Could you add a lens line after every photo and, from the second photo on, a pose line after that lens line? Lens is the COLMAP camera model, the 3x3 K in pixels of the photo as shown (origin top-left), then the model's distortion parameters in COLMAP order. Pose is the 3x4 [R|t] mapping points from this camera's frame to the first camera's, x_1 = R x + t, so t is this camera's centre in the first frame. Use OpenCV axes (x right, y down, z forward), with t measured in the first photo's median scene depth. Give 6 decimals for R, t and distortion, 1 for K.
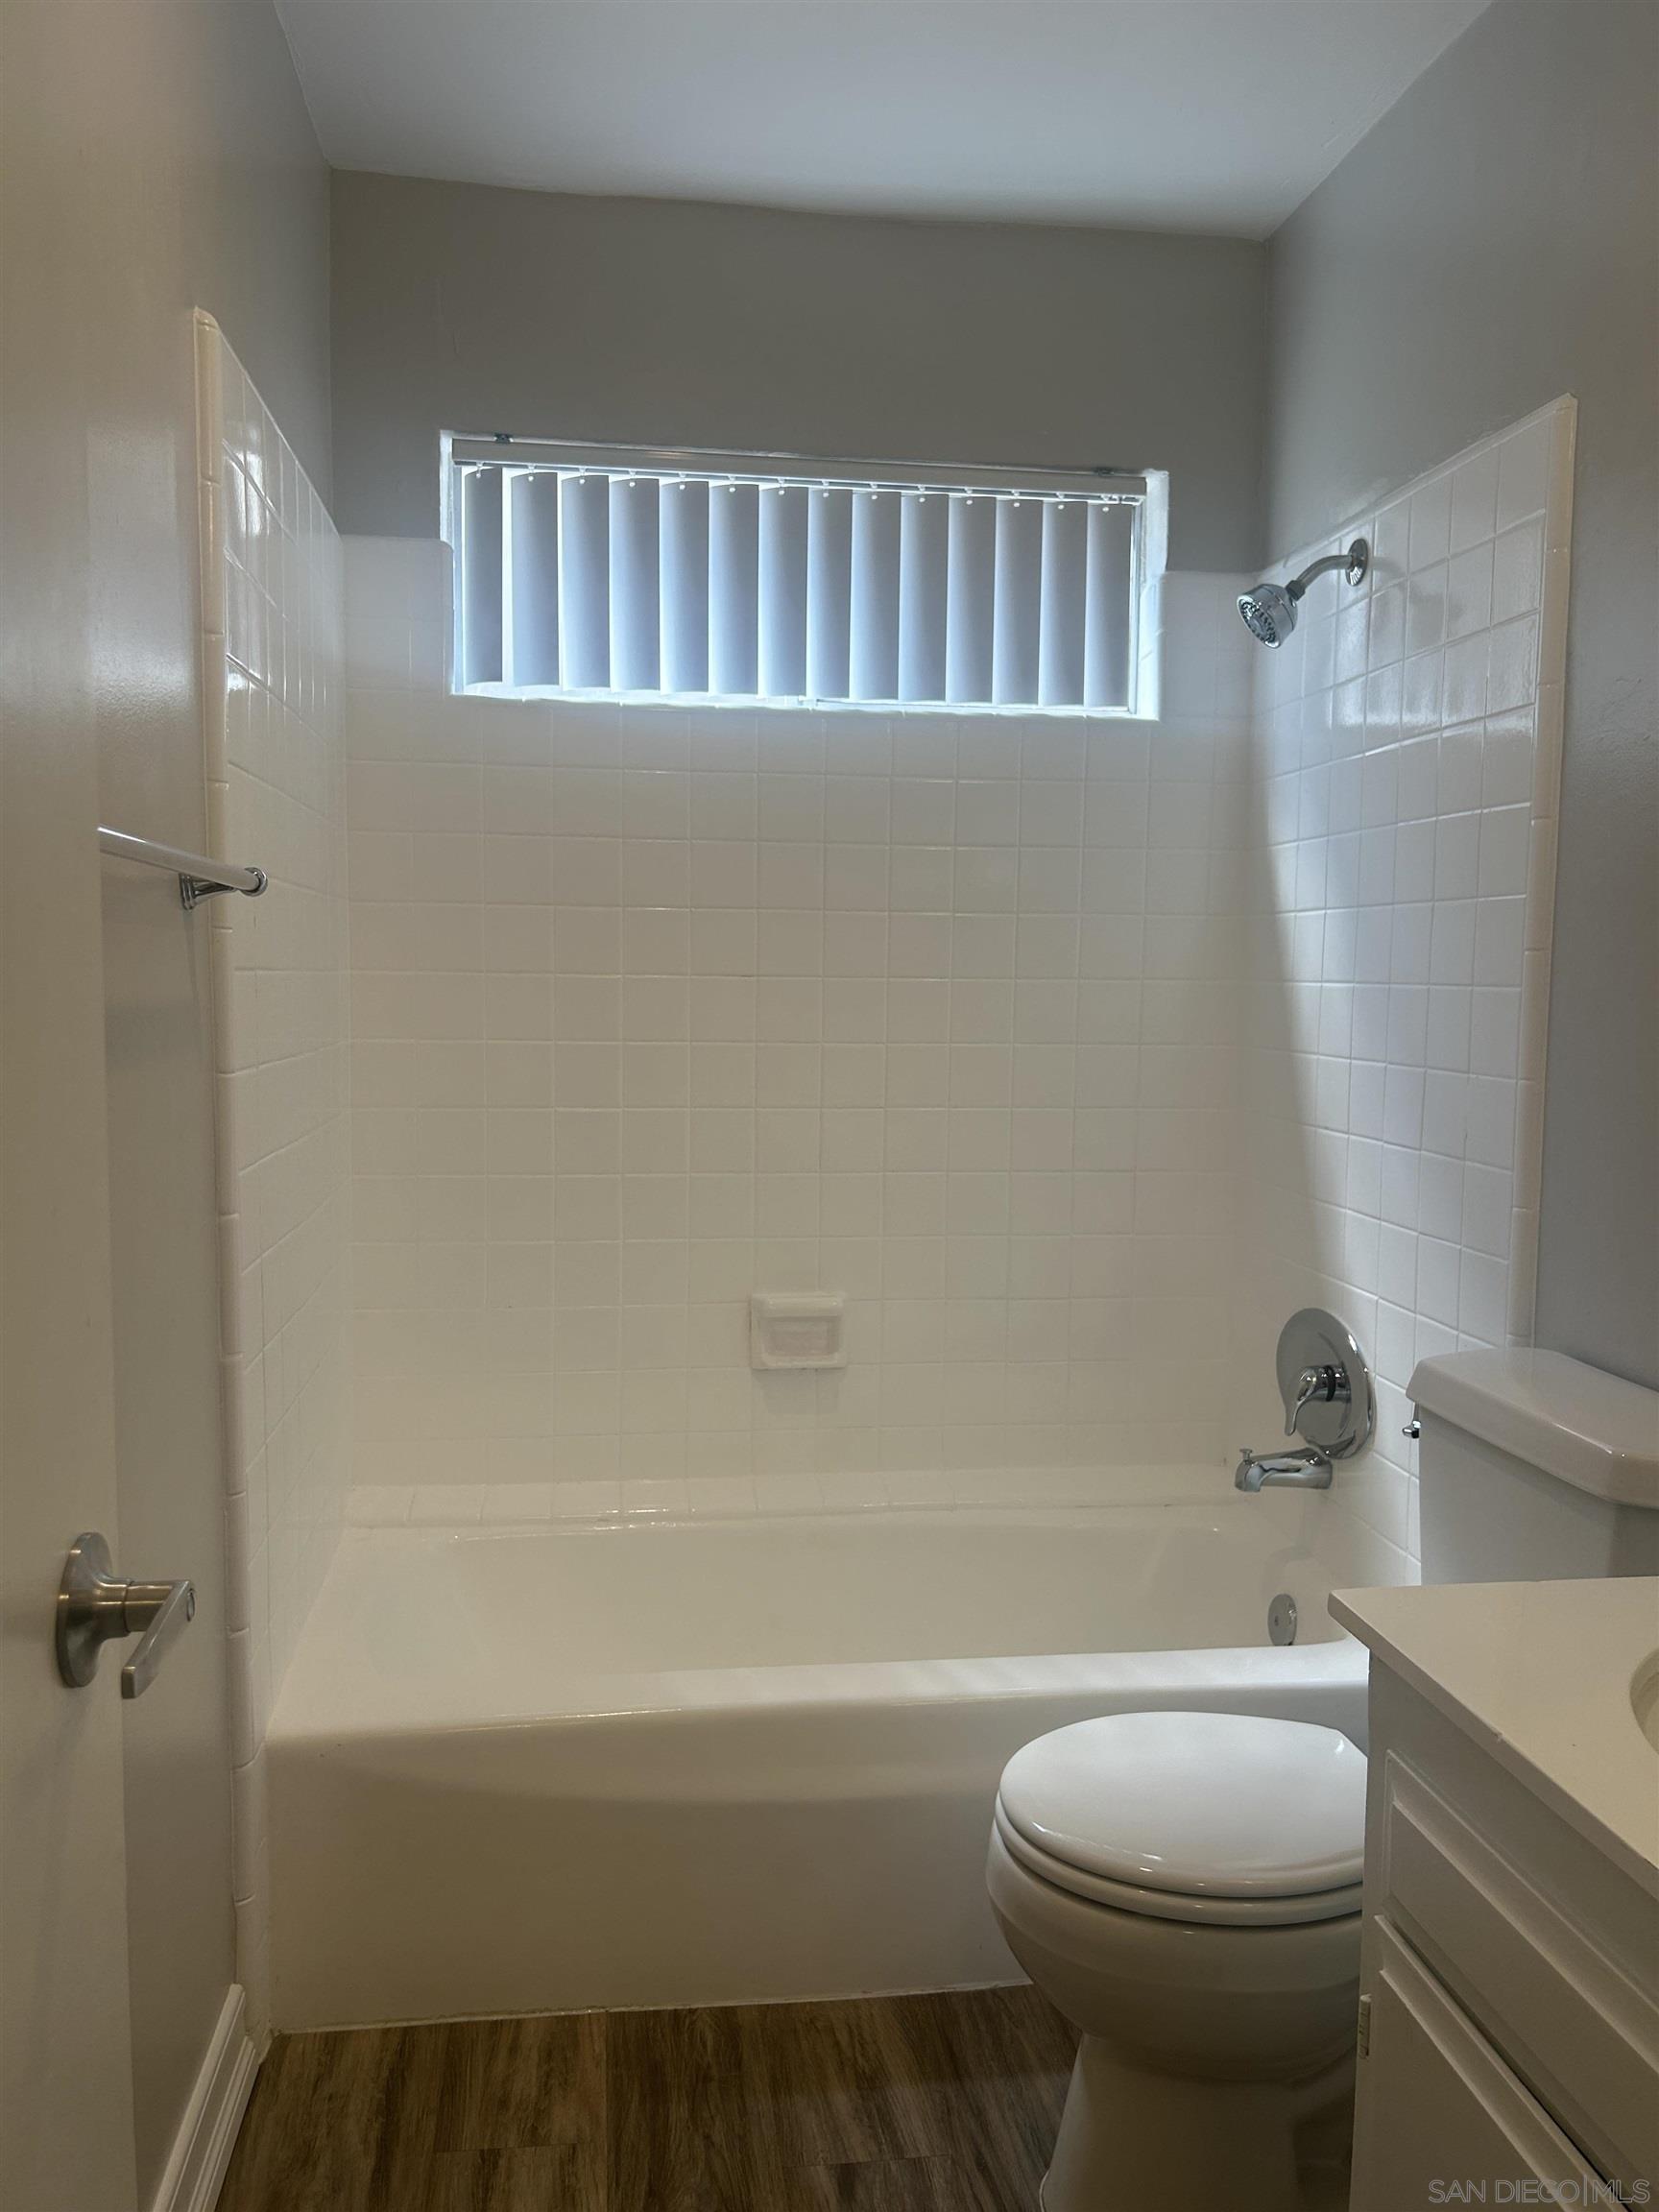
lens RADIAL K [[1662.4, 0, 829.5], [0, 1662.4, 1106.0], [0, 0, 1]] dist [0.077543, -0.102036]
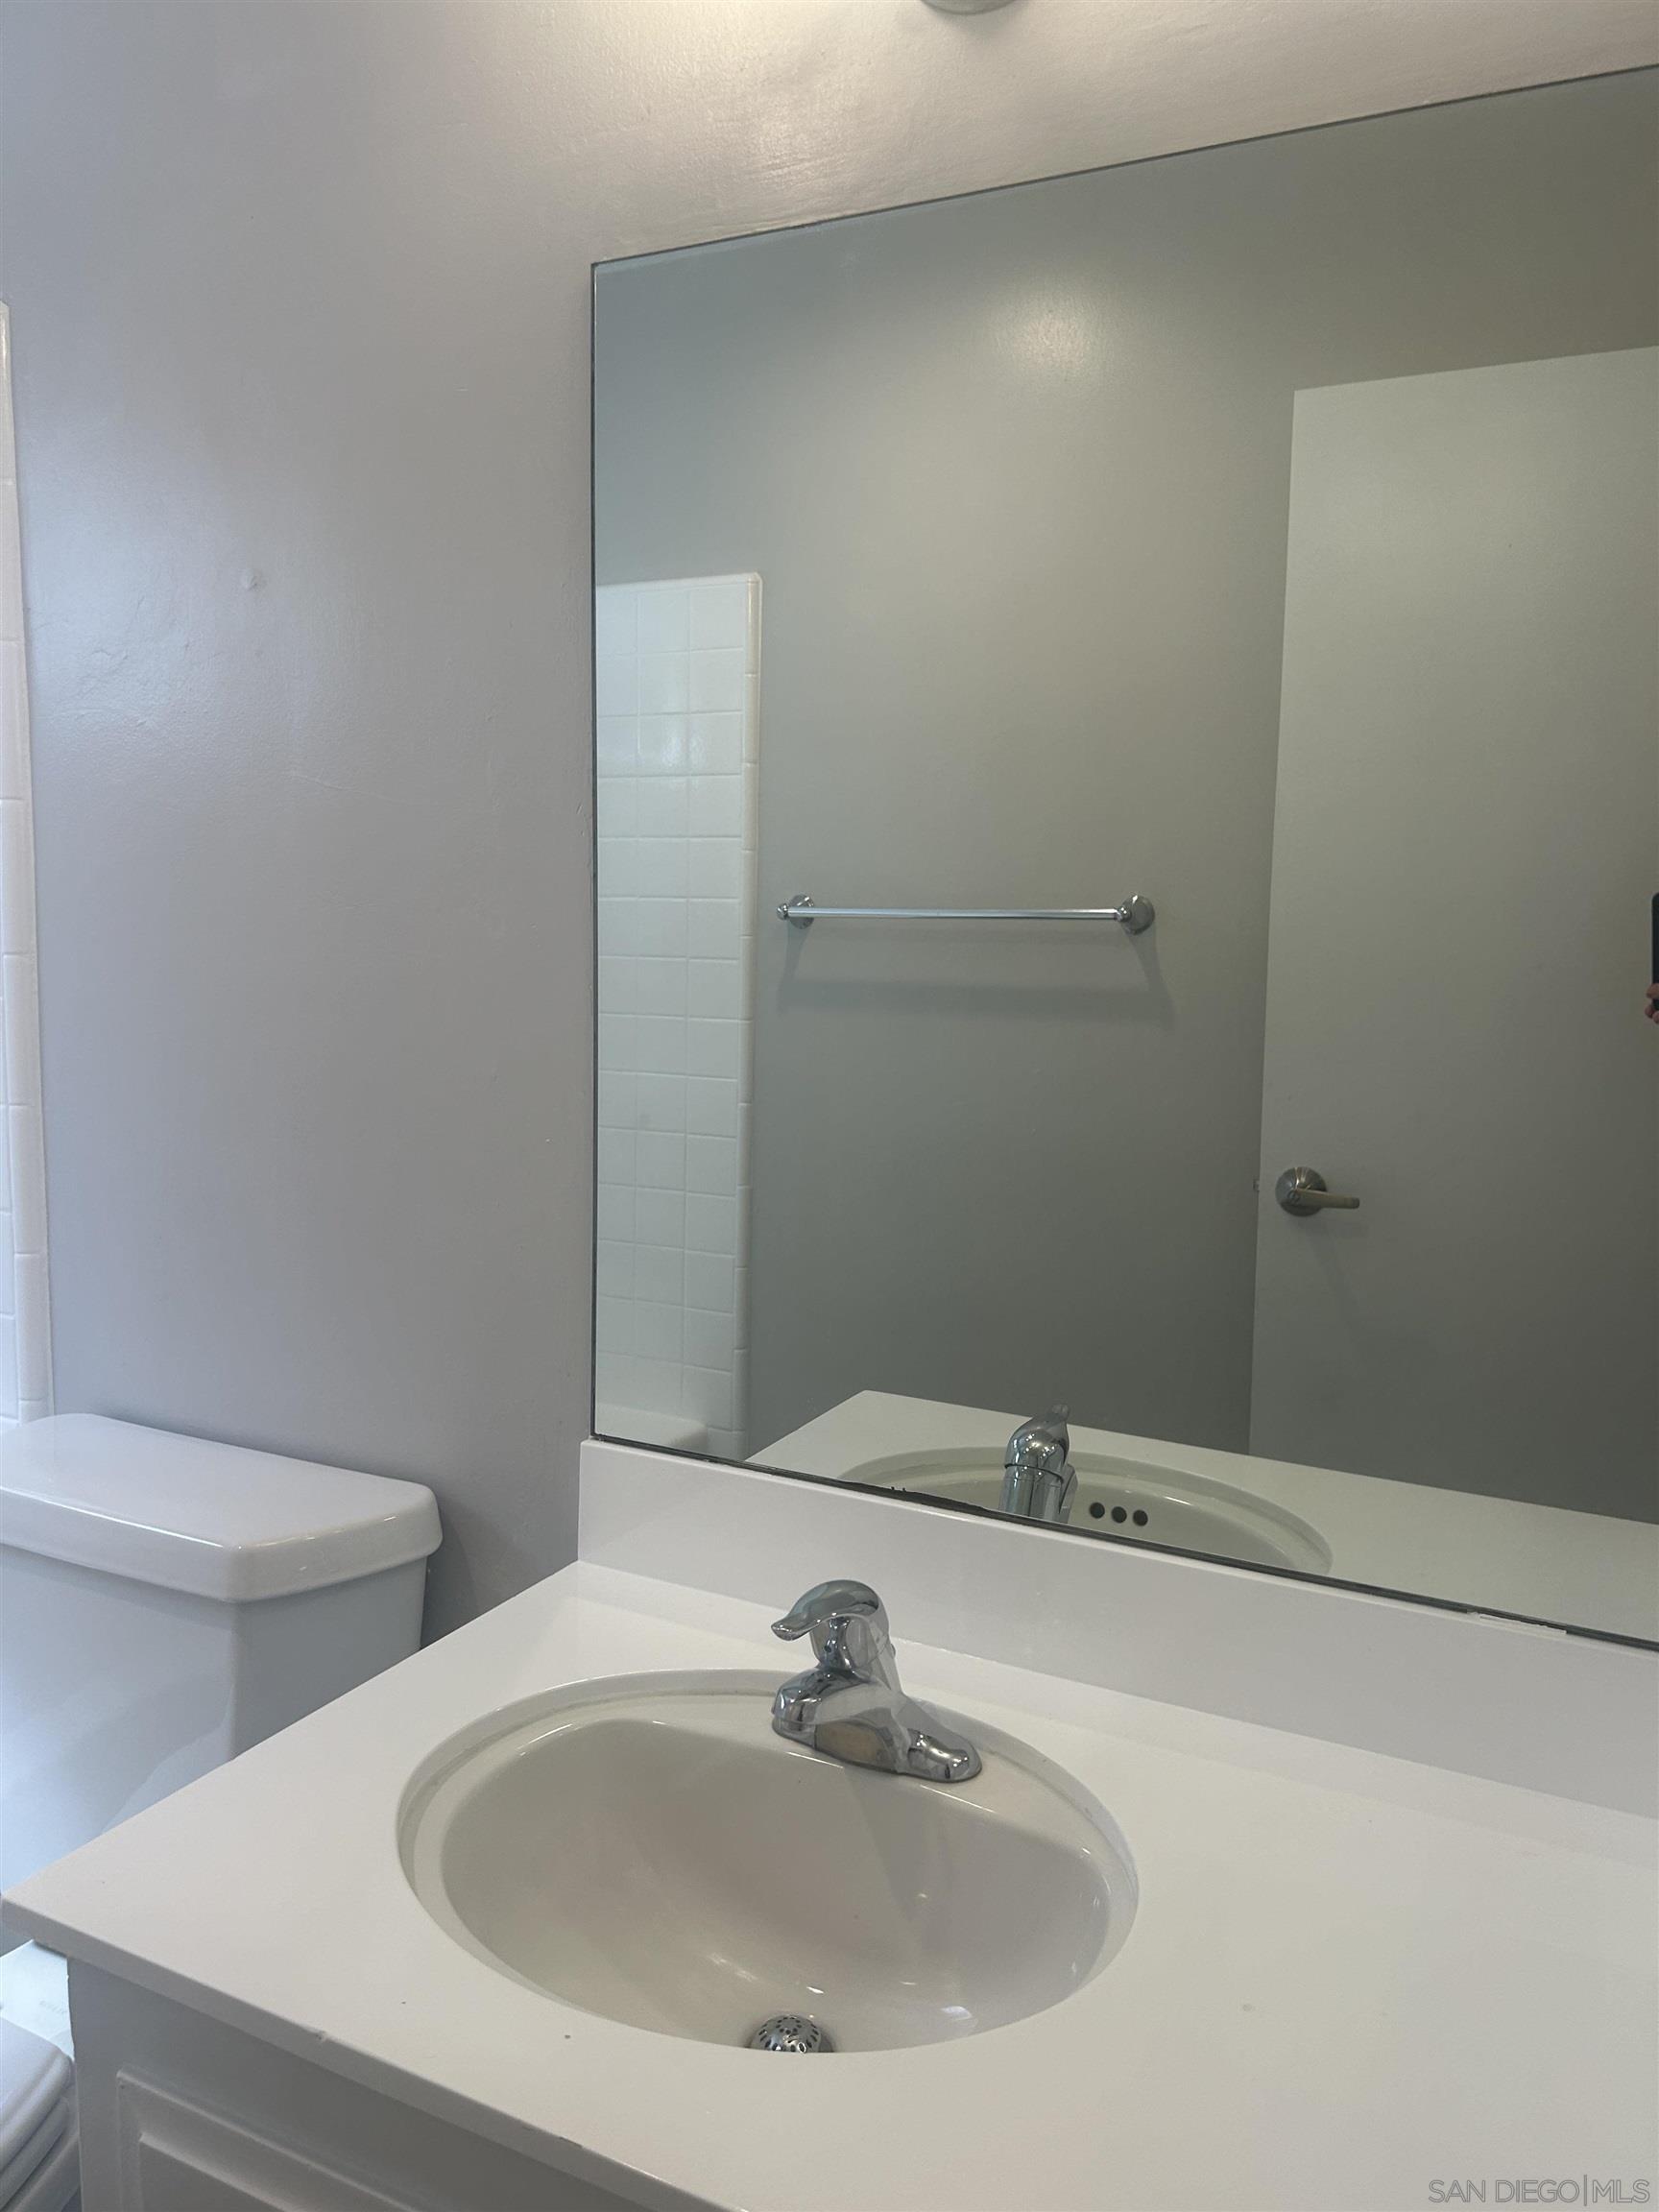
lens RADIAL K [[1662.4, 0, 829.5], [0, 1662.4, 1106.0], [0, 0, 1]] dist [0.077543, -0.102036]
pose [[0.608192, -0.050263, 0.792197, -0.016635], [0.047274, 0.998515, 0.027060, -0.025636], [-0.792381, 0.020992, 0.609665, 0.229980]]
